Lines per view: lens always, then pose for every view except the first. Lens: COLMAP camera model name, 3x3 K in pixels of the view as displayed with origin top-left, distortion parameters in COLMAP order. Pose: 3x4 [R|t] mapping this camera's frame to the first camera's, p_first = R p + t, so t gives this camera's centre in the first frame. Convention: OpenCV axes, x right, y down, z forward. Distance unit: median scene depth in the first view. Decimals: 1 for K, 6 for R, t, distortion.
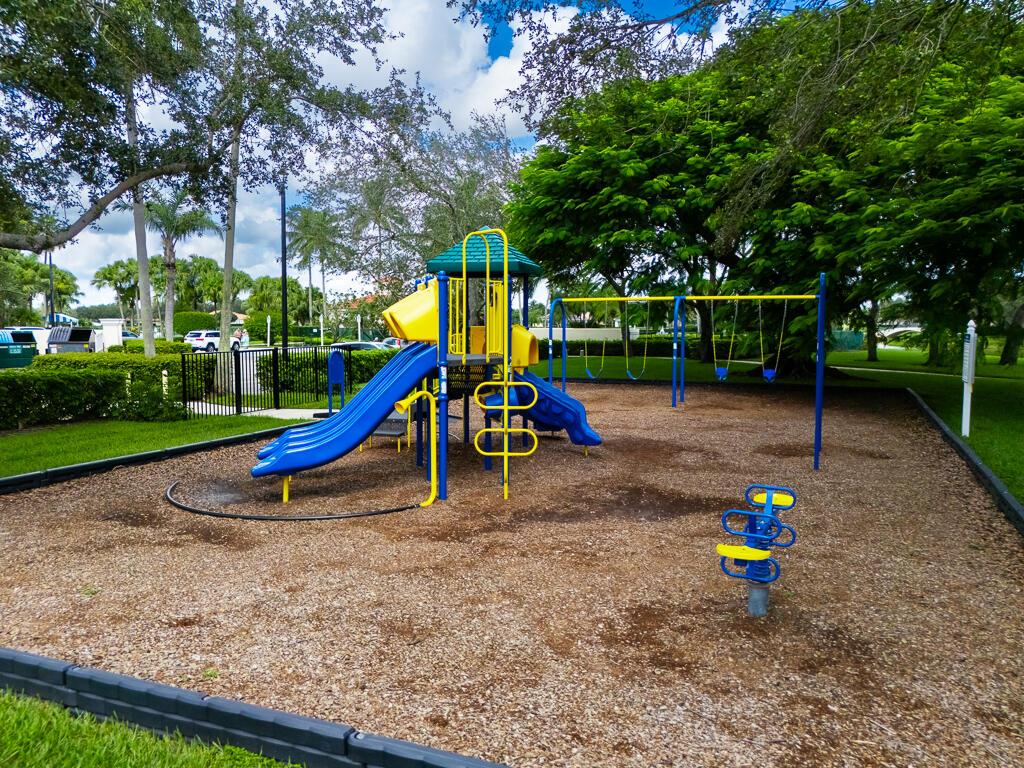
lens RADIAL K [[754.6, 0, 512.0], [0, 754.6, 384.0], [0, 0, 1]] dist [0.055898, -0.044582]
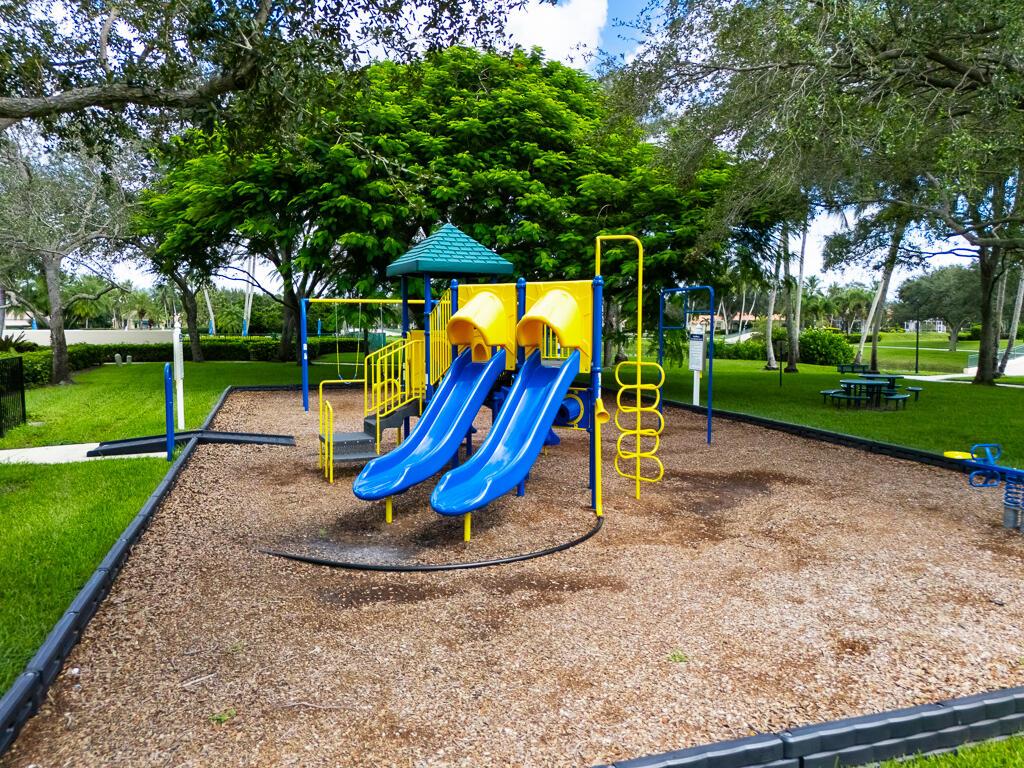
lens RADIAL K [[754.6, 0, 512.0], [0, 754.6, 384.0], [0, 0, 1]] dist [0.055898, -0.044582]
pose [[0.754205, -0.051353, 0.654628, -0.974690], [0.052728, 0.998454, 0.017576, -0.037963], [-0.654519, 0.021261, 0.755747, 0.397783]]
